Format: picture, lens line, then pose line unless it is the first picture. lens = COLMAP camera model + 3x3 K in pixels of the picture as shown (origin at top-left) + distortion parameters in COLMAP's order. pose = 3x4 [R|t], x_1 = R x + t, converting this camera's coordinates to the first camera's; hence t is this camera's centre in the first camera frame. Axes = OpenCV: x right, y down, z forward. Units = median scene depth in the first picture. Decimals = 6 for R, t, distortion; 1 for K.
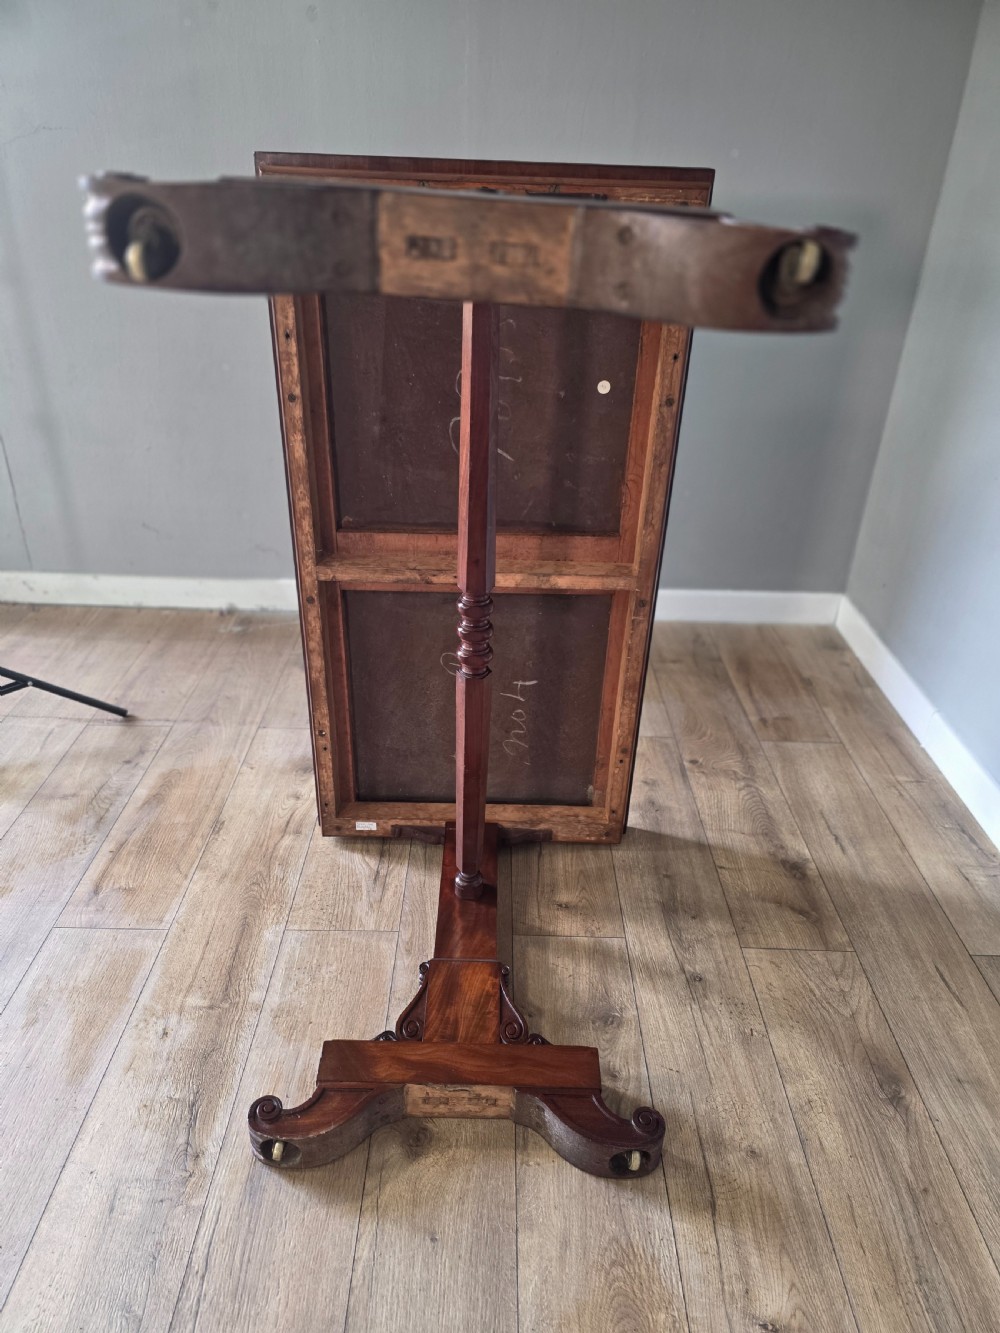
lens RADIAL K [[913.7, 0, 493.8], [0, 913.7, 631.7], [0, 0, 1]] dist [0.052287, -0.056743]
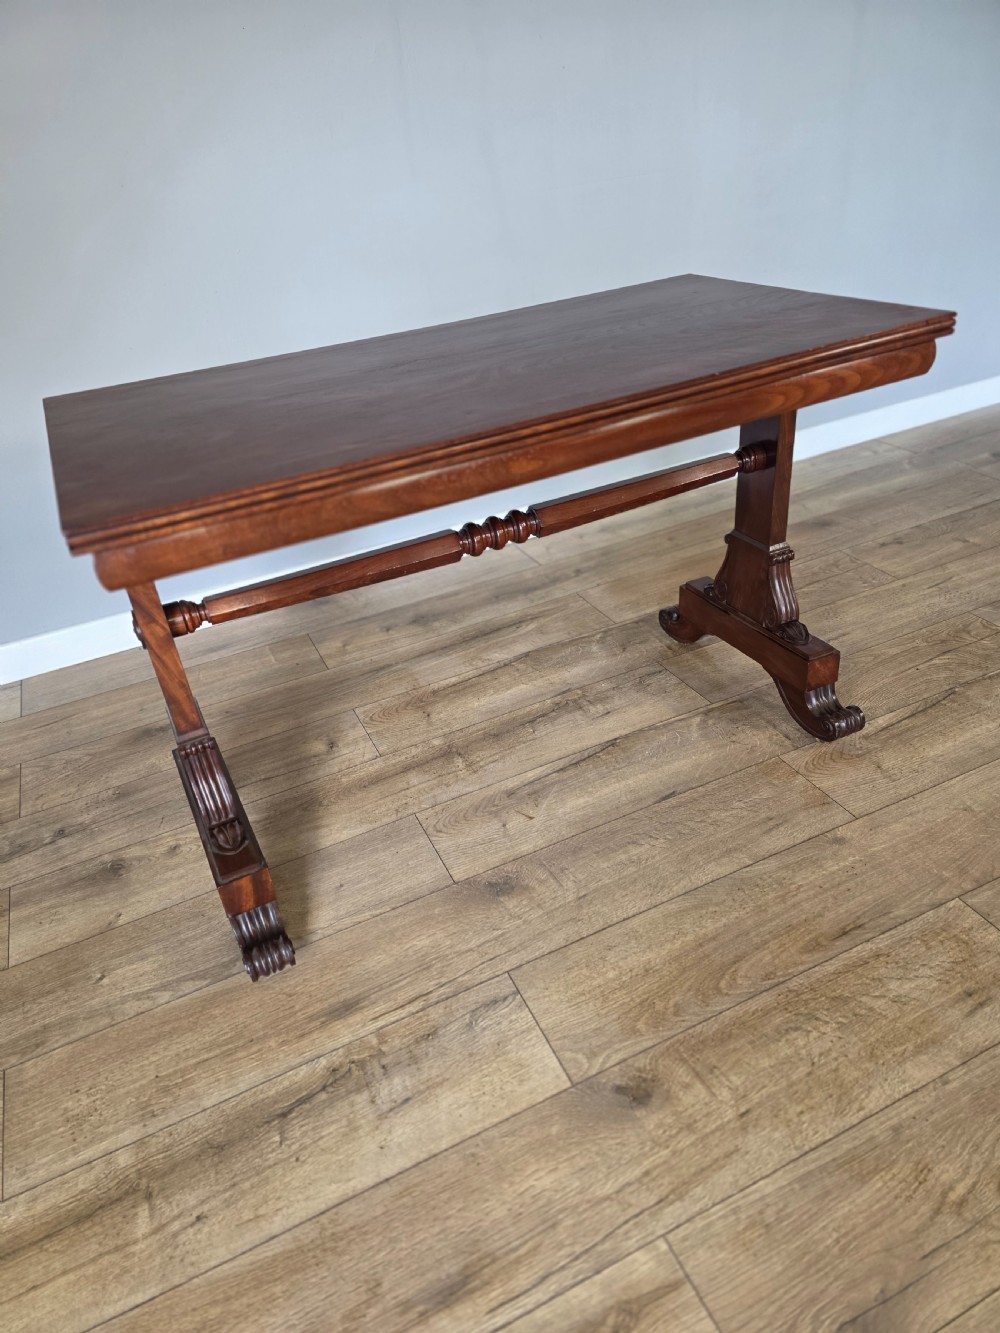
lens RADIAL K [[913.7, 0, 498.2], [0, 913.7, 664.4], [0, 0, 1]] dist [0.052287, -0.056743]
pose [[-0.420317, -0.460378, 0.781912, -0.867365], [0.485409, 0.613971, 0.622429, -0.209000], [-0.766624, 0.641164, -0.034590, 0.552127]]
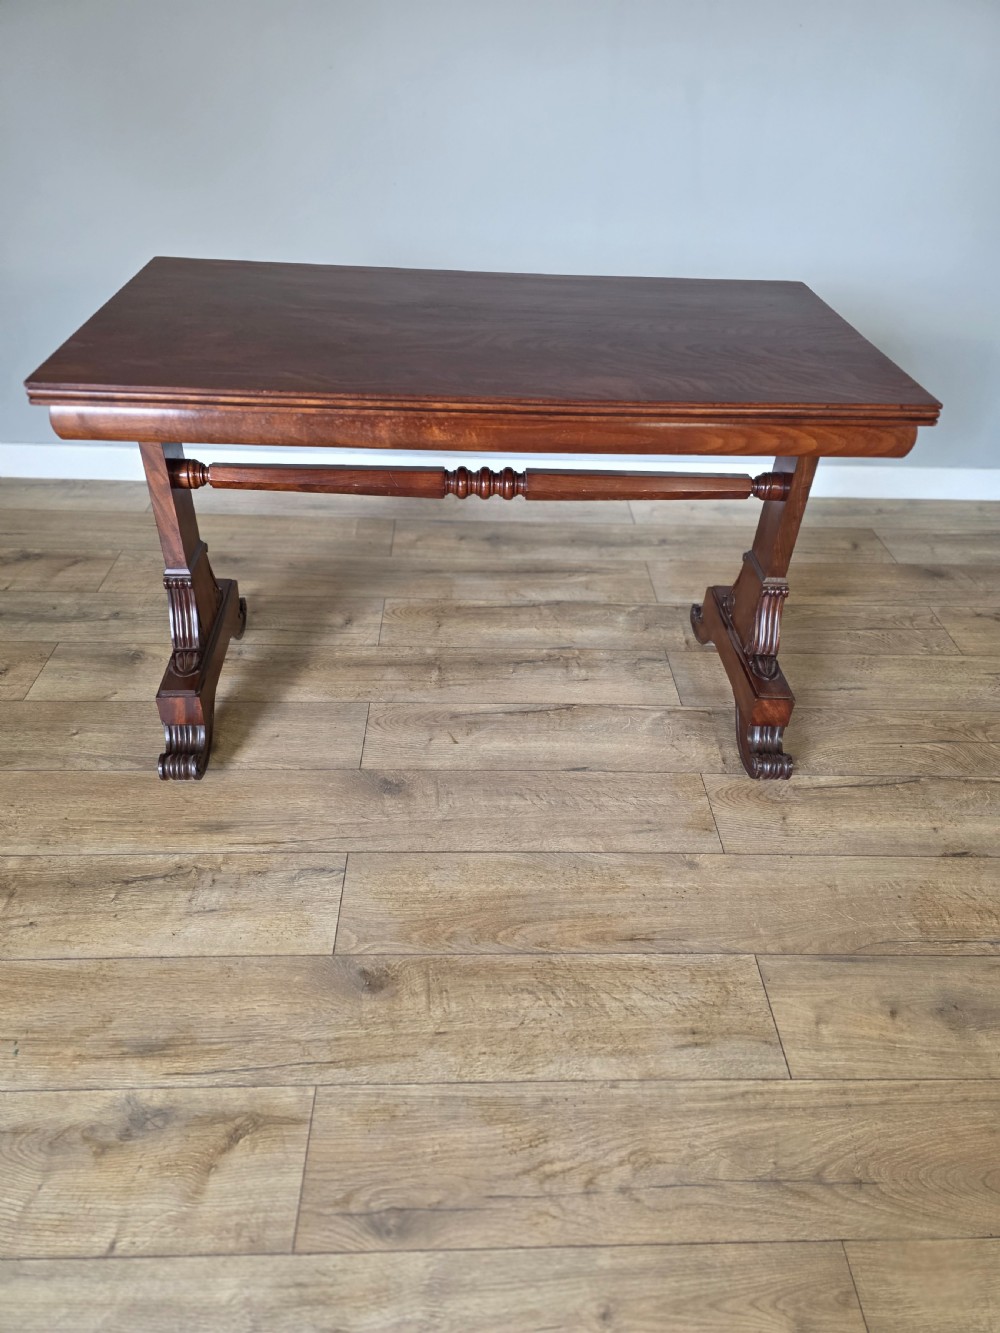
lens RADIAL K [[913.7, 0, 516.7], [0, 913.7, 676.6], [0, 0, 1]] dist [0.052287, -0.056743]
pose [[-0.041202, -0.631174, 0.774546, -1.006616], [0.406642, 0.697505, 0.590025, -0.133166], [-0.912658, 0.339274, 0.227923, 0.202235]]
